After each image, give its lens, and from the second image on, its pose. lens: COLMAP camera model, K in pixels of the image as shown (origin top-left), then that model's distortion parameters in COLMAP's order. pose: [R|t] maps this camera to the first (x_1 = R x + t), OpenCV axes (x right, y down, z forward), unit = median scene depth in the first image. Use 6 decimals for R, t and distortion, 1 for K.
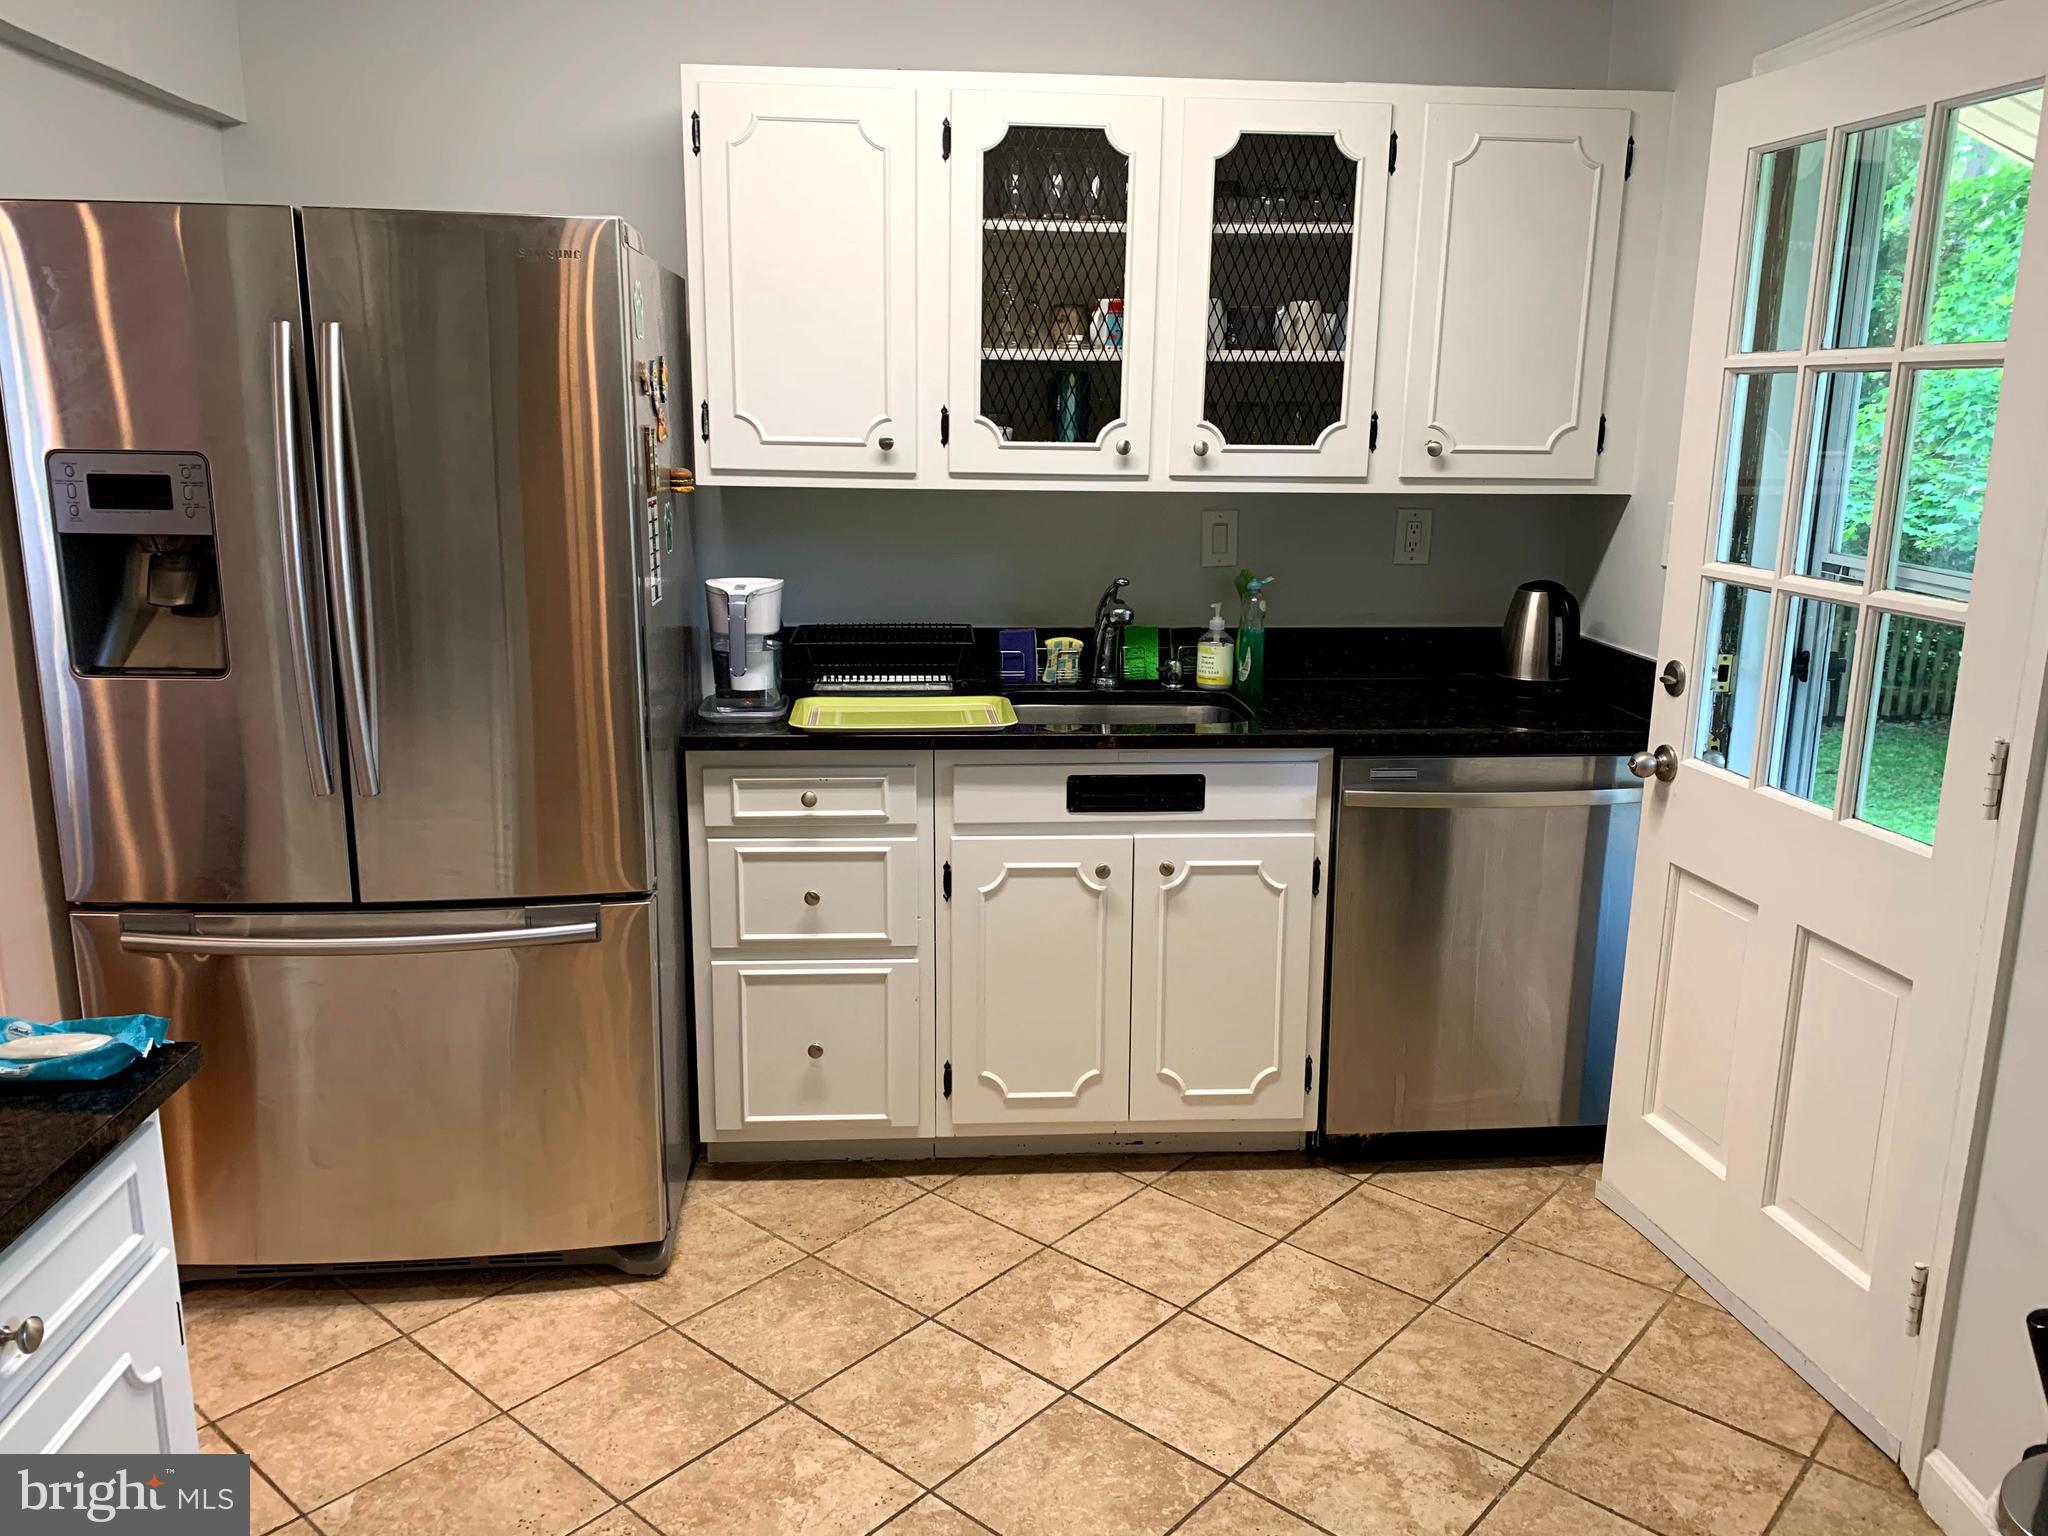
lens RADIAL K [[1550.3, 0, 1020.8], [0, 1550.3, 775.7], [0, 0, 1]] dist [0.035022, -0.016515]
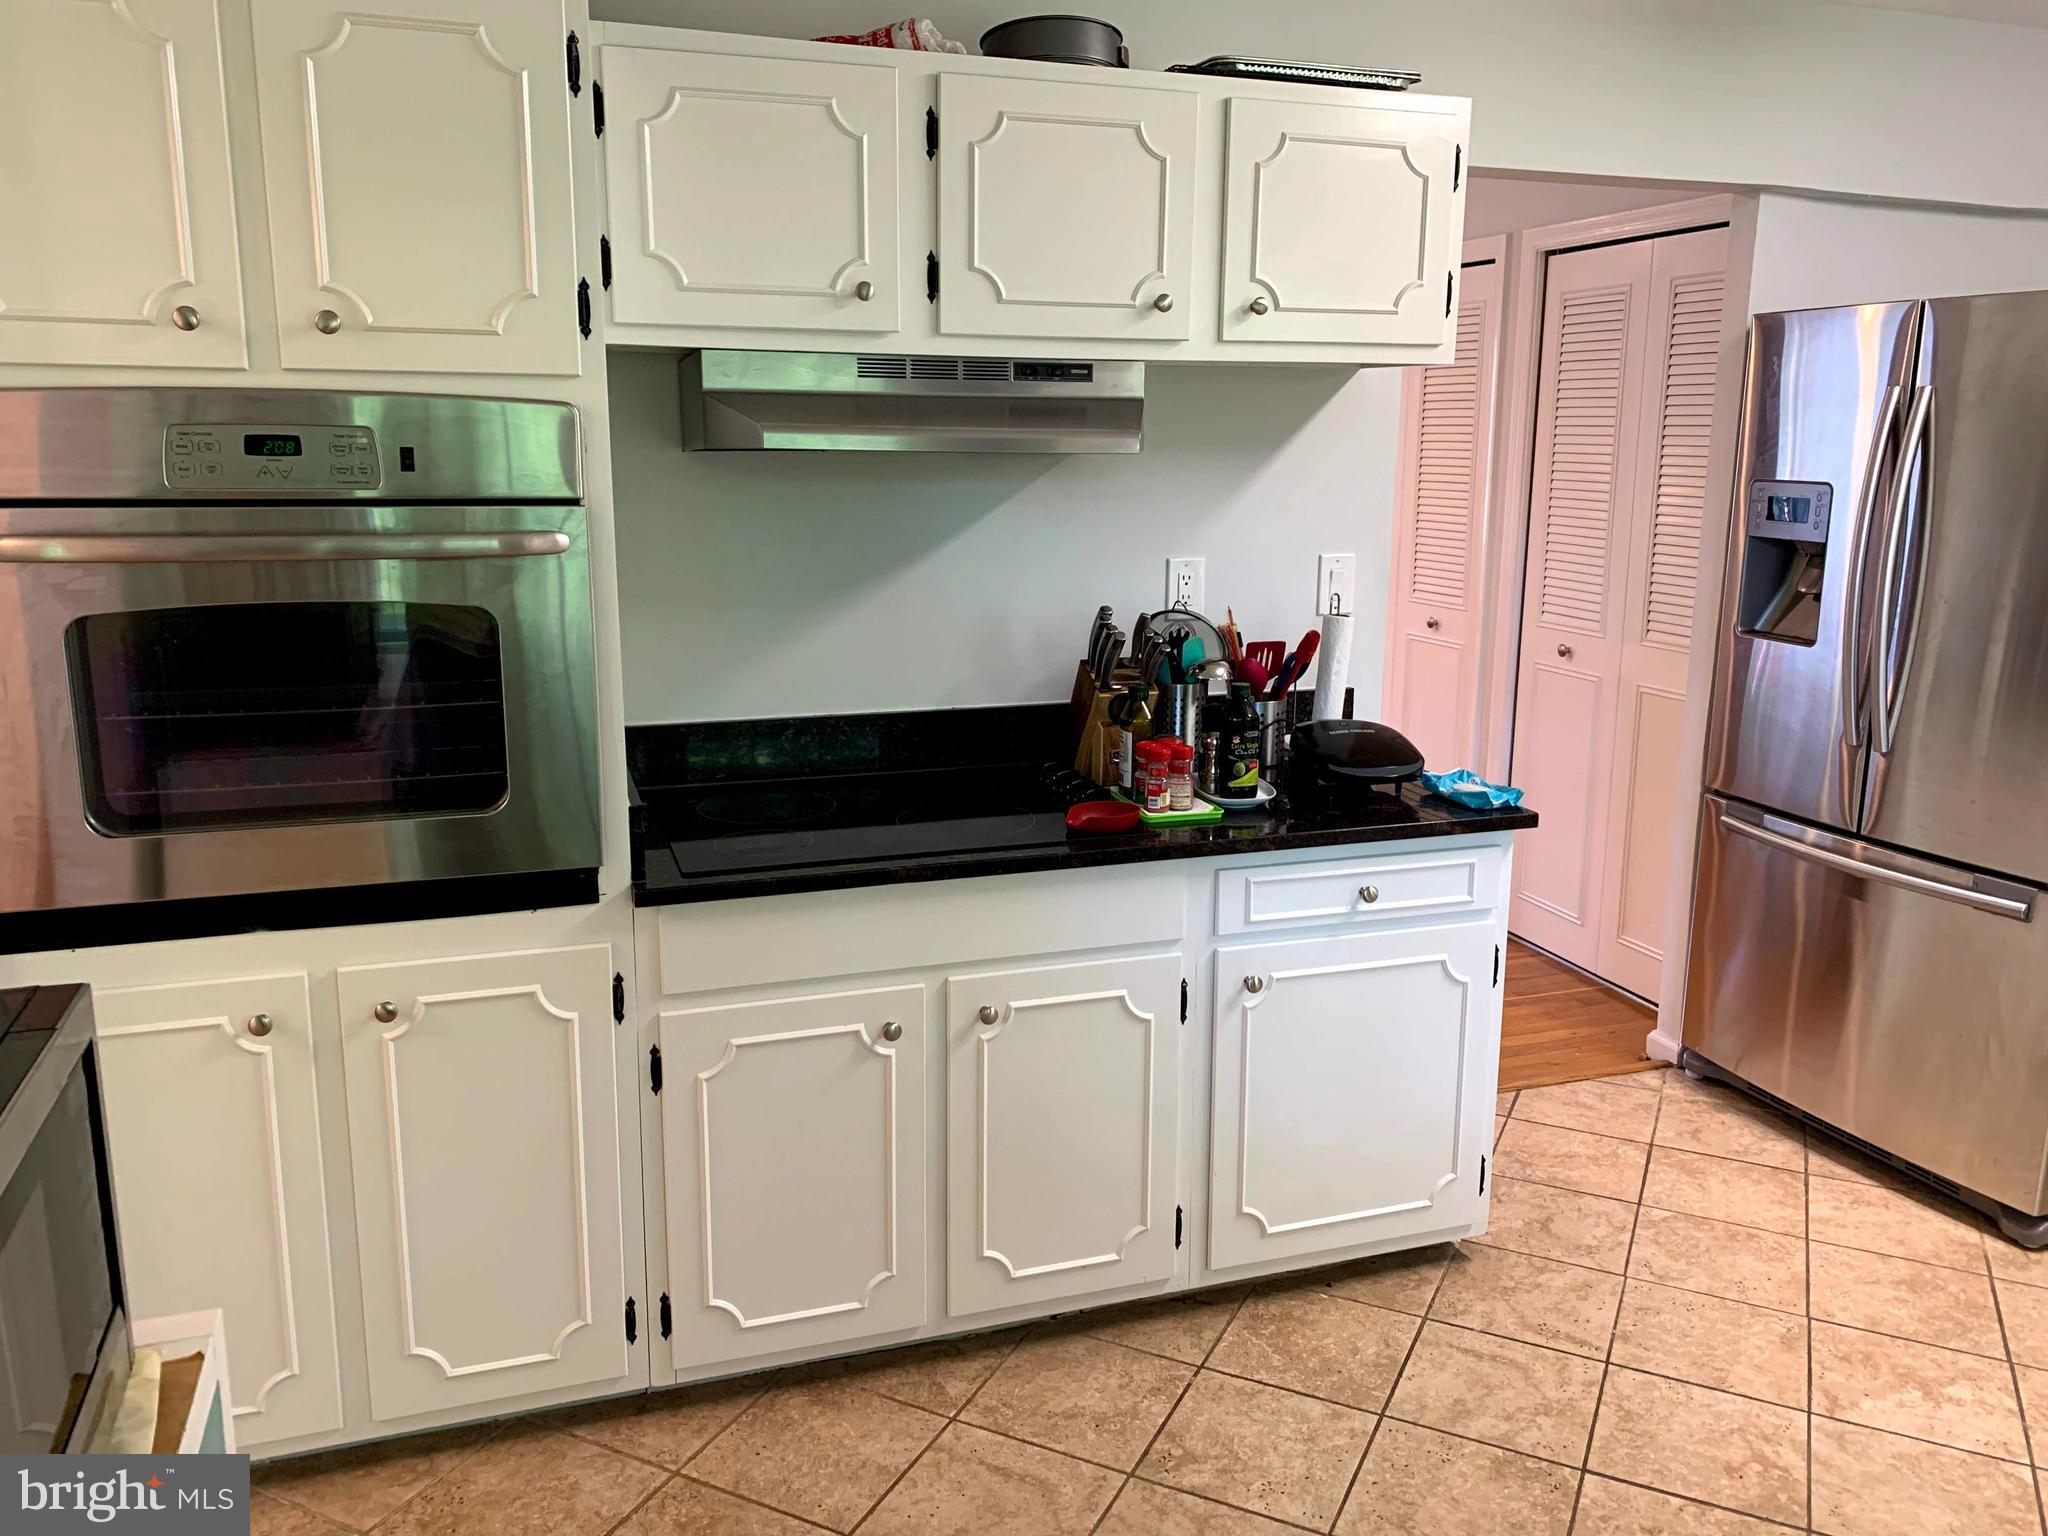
lens RADIAL K [[1550.3, 0, 1021.0], [0, 1550.3, 758.8], [0, 0, 1]] dist [0.035022, -0.016515]
pose [[0.265998, 0.191403, -0.944780, 0.589706], [-0.224988, 0.965348, 0.132226, 0.007096], [0.937350, 0.177393, 0.299844, -0.043188]]
